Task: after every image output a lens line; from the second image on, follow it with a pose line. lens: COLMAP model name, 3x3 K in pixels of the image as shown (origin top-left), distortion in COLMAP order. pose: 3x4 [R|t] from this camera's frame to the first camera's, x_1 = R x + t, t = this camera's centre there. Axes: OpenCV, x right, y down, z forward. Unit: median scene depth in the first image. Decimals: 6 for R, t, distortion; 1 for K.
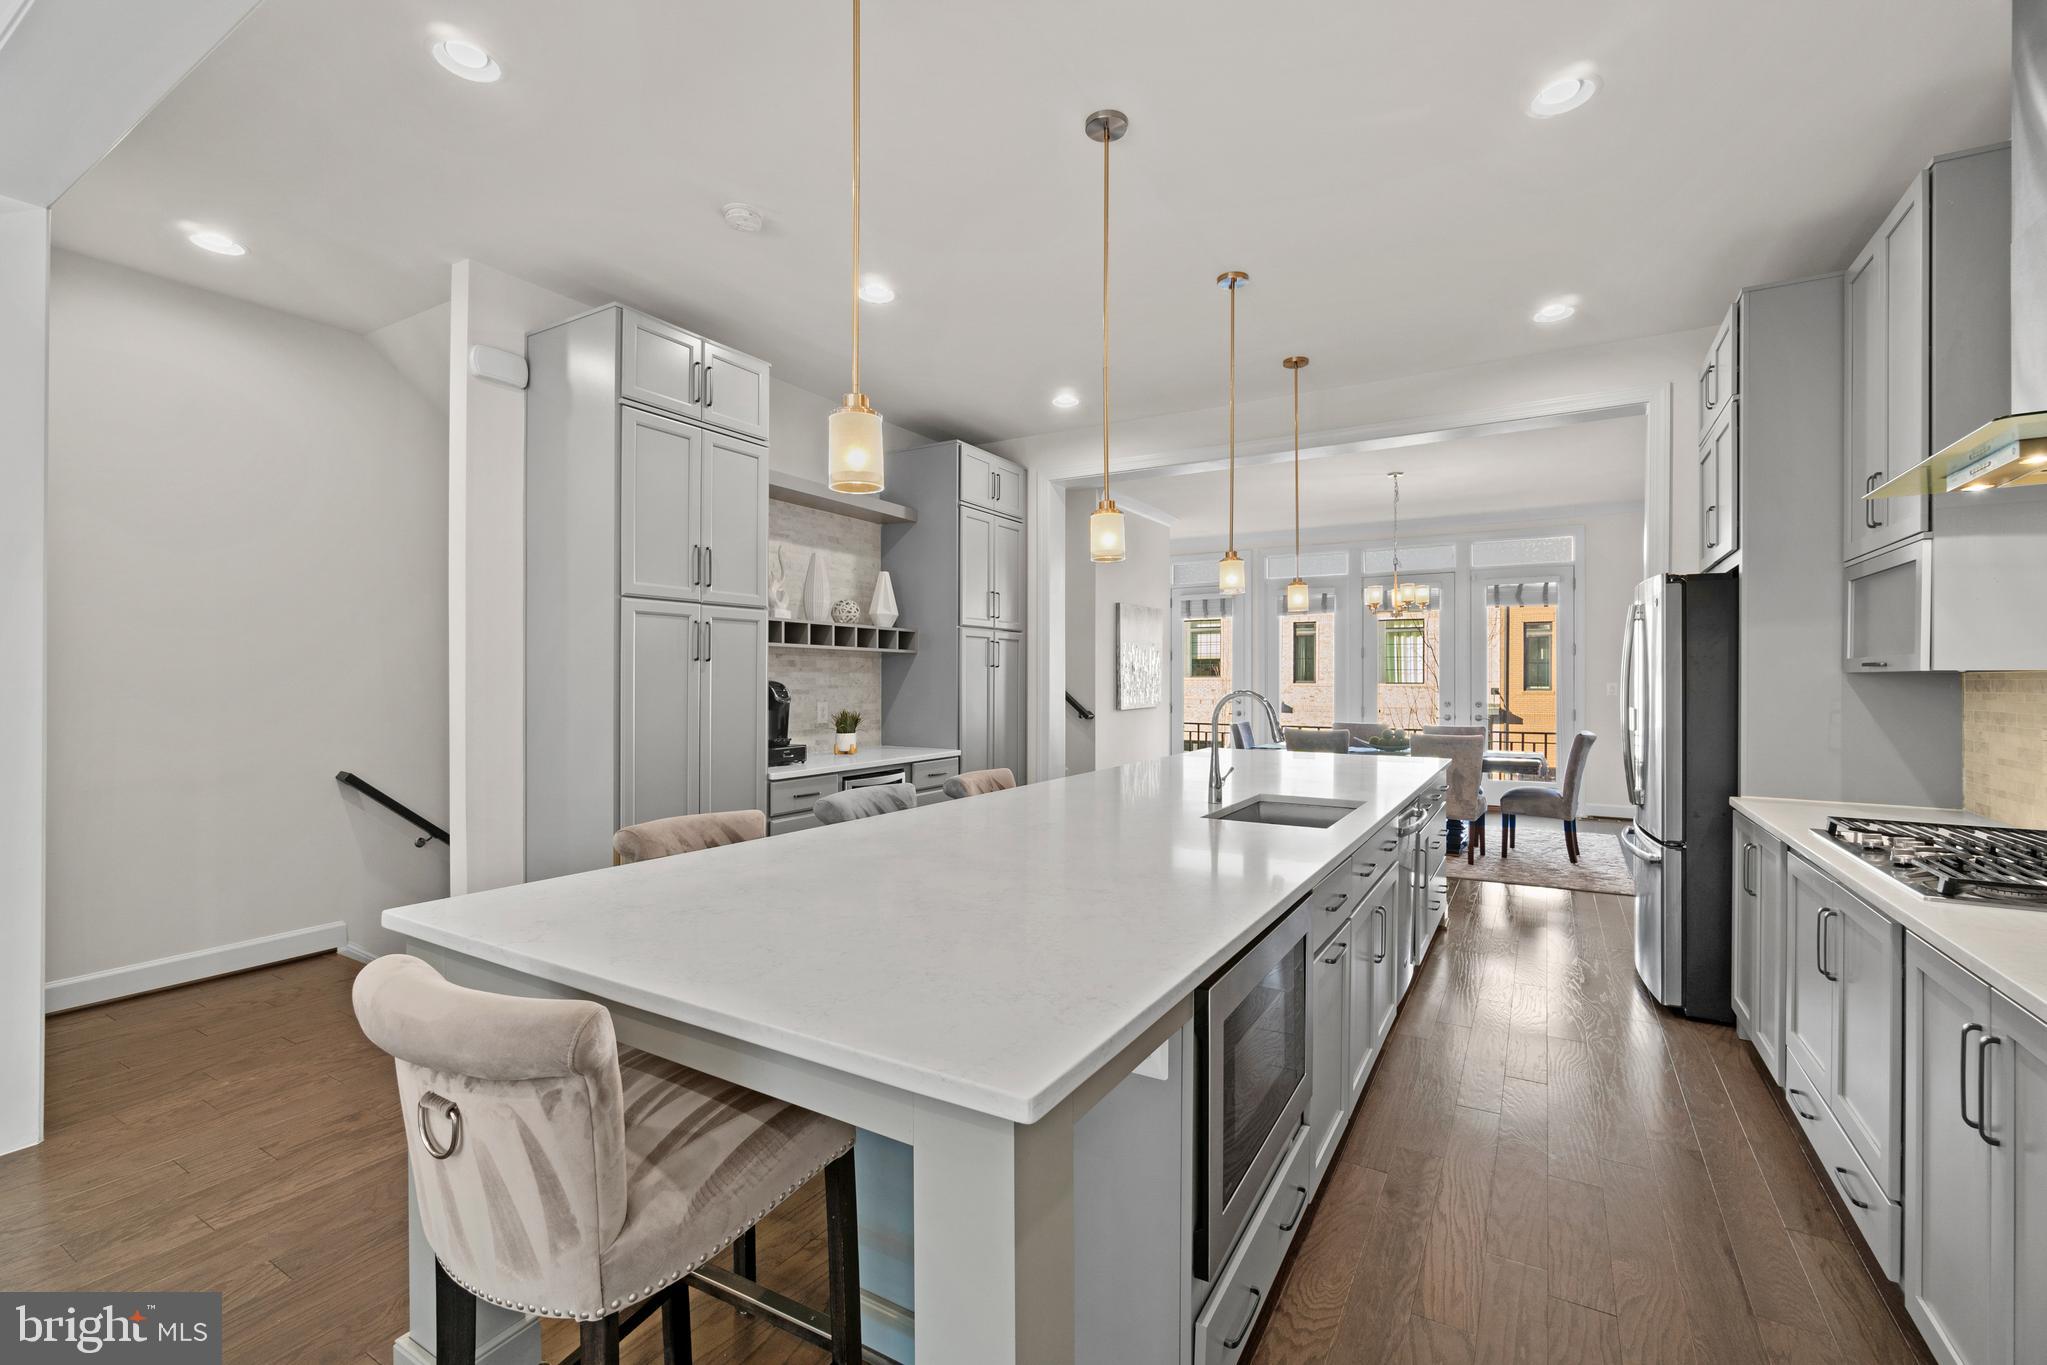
lens RADIAL K [[880.9, 0, 1029.7], [0, 880.9, 674.2], [0, 0, 1]] dist [-0.003576, -0.000146]
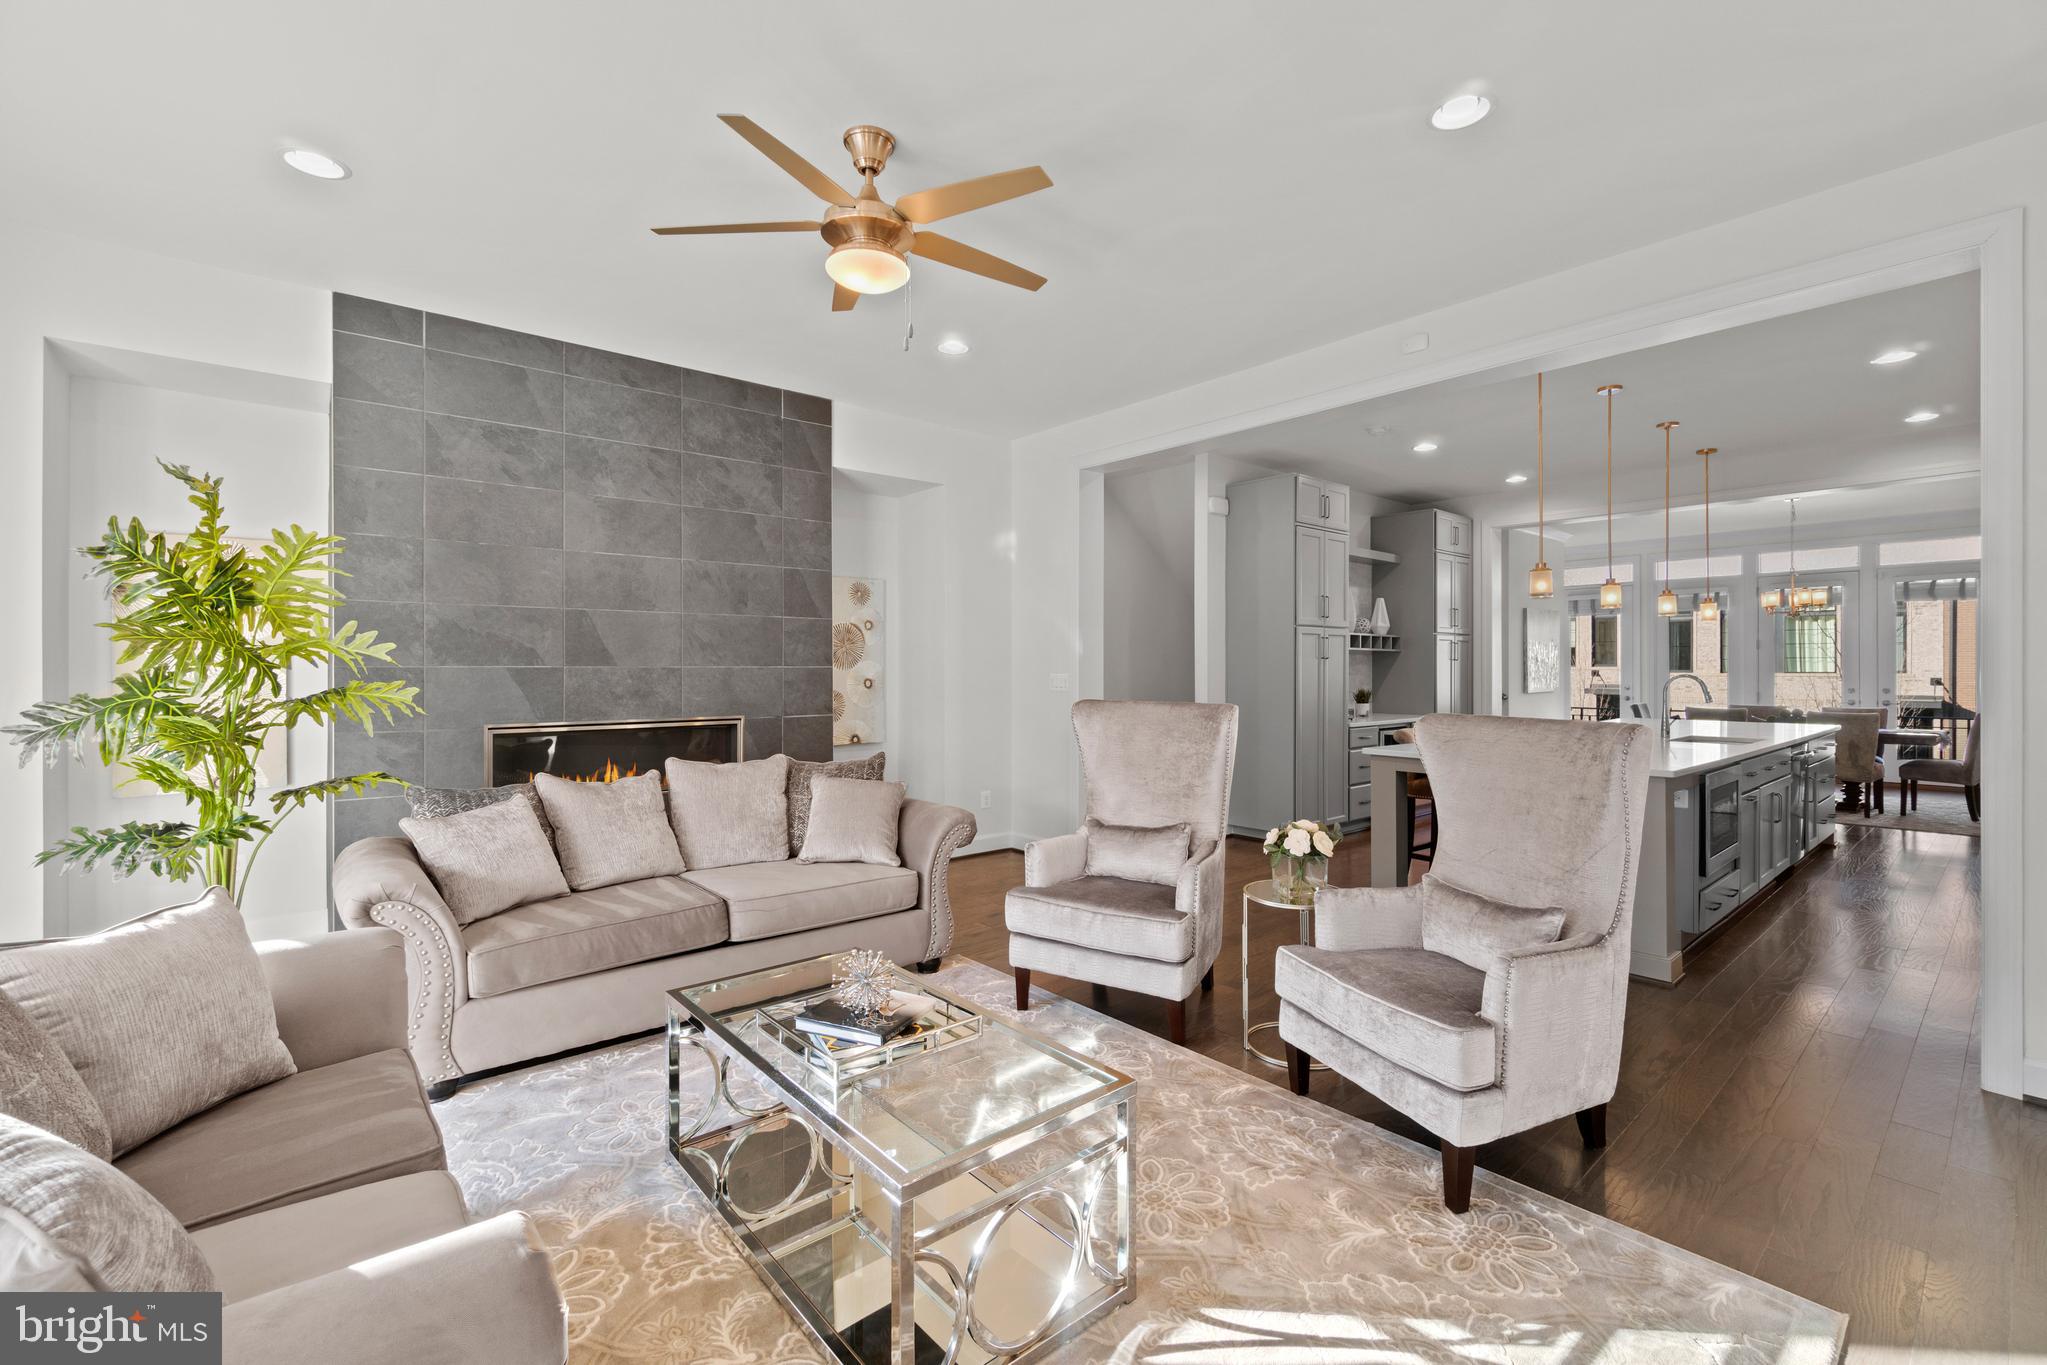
lens RADIAL K [[894.2, 0, 1026.1], [0, 894.2, 665.3], [0, 0, 1]] dist [-0.001698, 0.000313]
pose [[0.949124, -0.003843, -0.314880, -0.325441], [0.004101, 0.999992, 0.000155, -0.004140], [0.314877, -0.001438, 0.949131, -0.817844]]
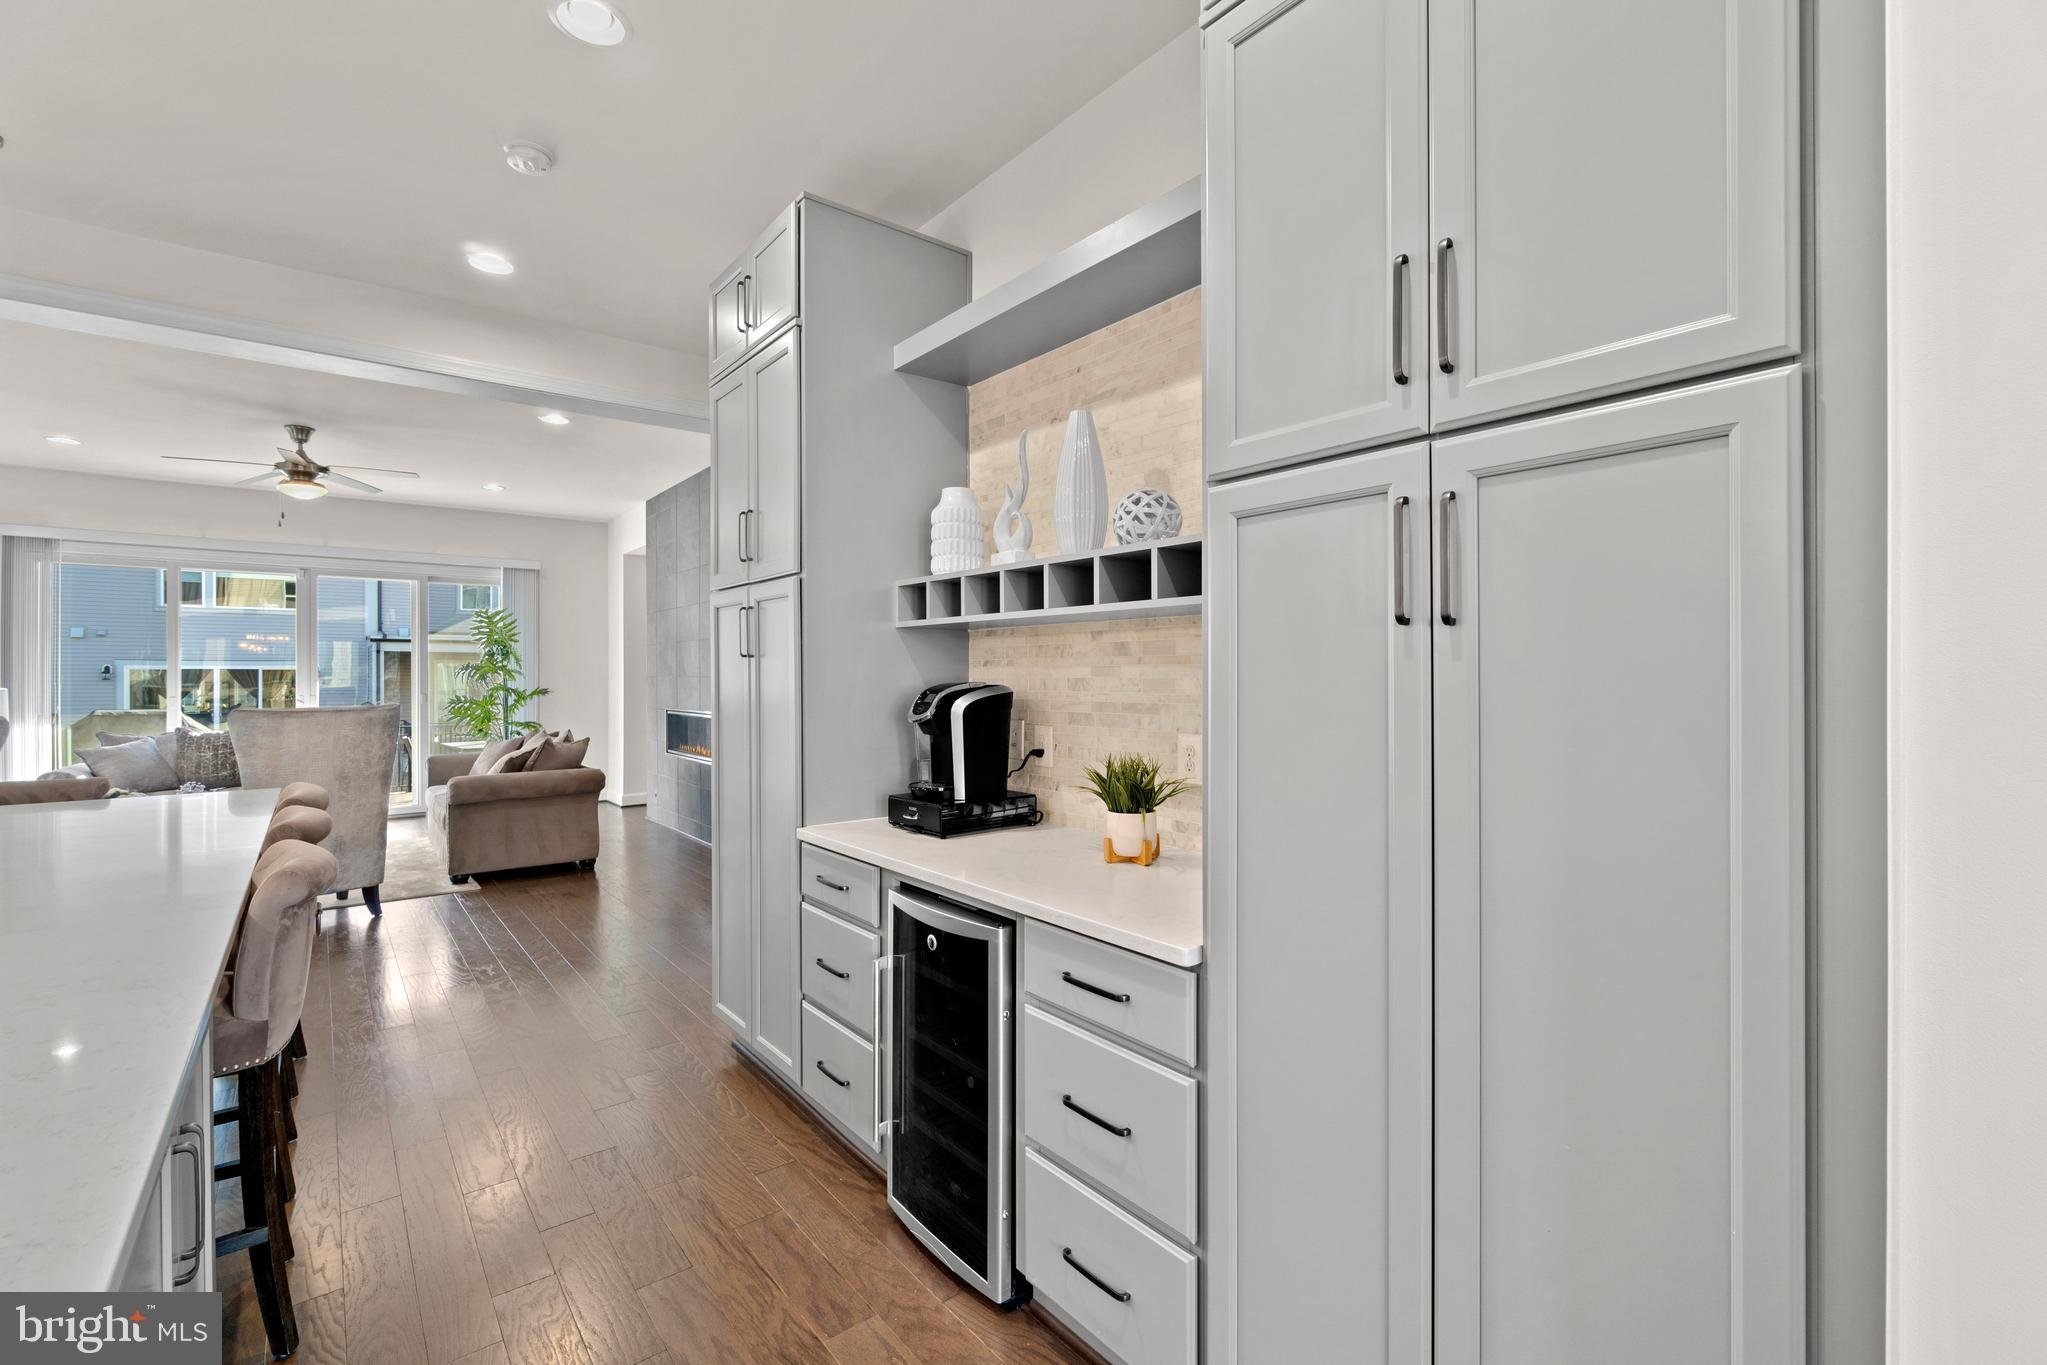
lens RADIAL K [[880.9, 0, 1029.7], [0, 880.9, 674.2], [0, 0, 1]] dist [-0.003576, -0.000146]
pose [[-0.350536, -0.002867, -0.936545, 0.234862], [0.005924, 0.999969, -0.005279, 0.004855], [0.936530, -0.007398, -0.350508, 1.289469]]
